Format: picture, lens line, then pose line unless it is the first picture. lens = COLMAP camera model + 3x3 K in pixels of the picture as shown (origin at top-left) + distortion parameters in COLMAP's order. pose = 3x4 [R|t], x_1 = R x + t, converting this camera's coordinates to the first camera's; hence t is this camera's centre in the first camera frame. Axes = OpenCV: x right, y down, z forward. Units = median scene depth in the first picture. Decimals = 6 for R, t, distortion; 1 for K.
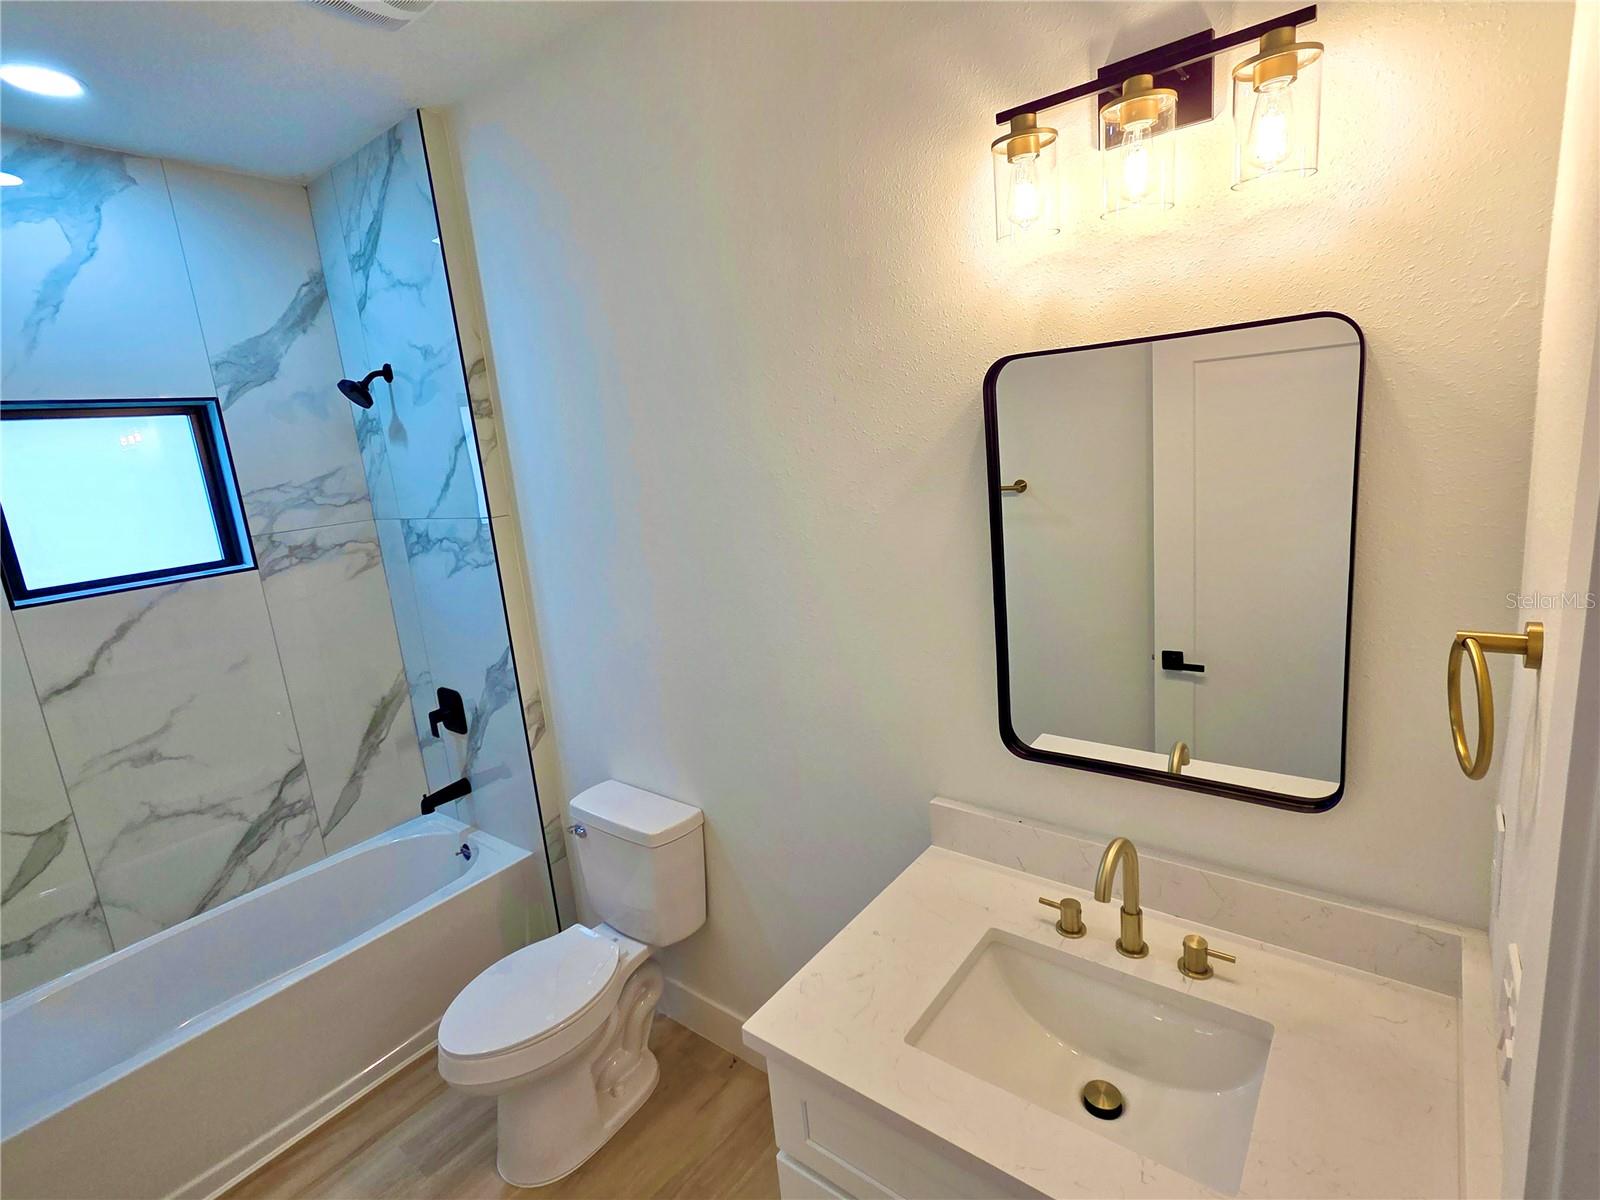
lens RADIAL K [[766.1, 0, 808.7], [0, 766.1, 586.2], [0, 0, 1]] dist [0.002349, 0.000542]
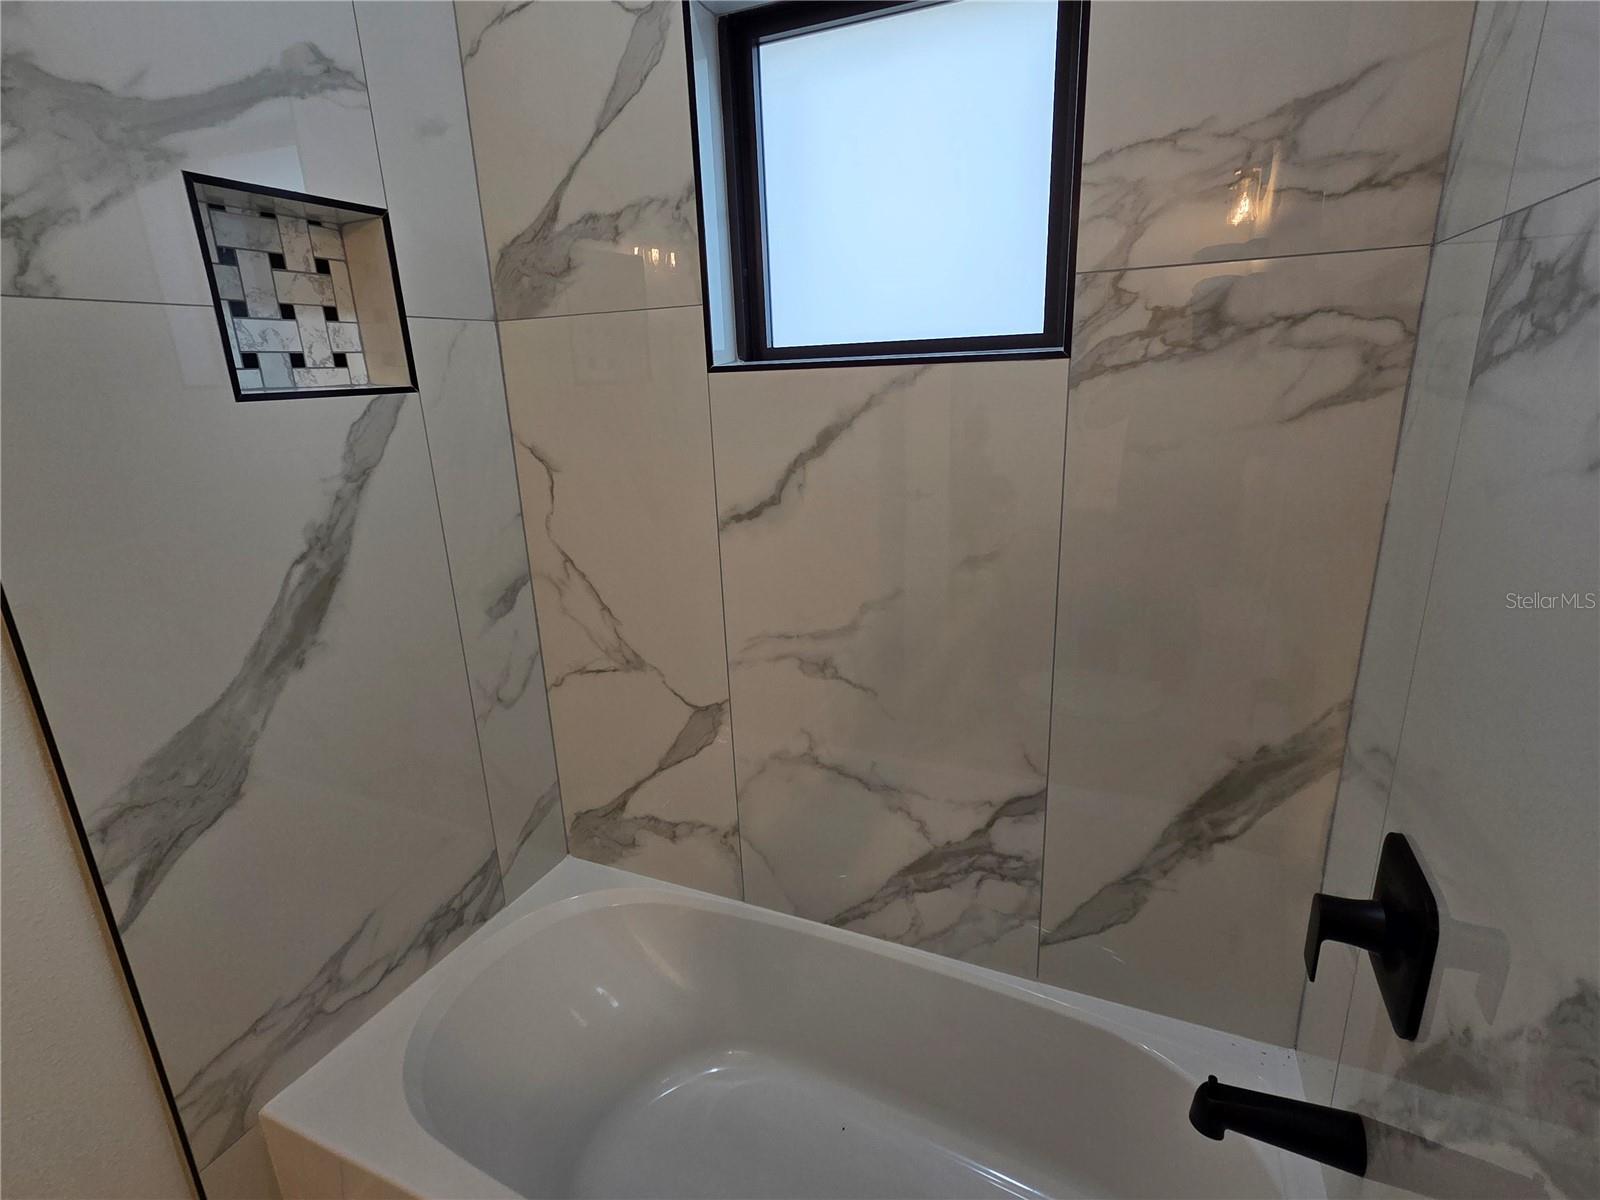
lens RADIAL K [[766.1, 0, 808.7], [0, 766.1, 586.2], [0, 0, 1]] dist [0.002349, 0.000542]
pose [[0.238747, 0.344471, -0.907931, -0.321828], [-0.175236, 0.934903, 0.308625, -0.009550], [0.955140, 0.085419, 0.283569, 0.742107]]
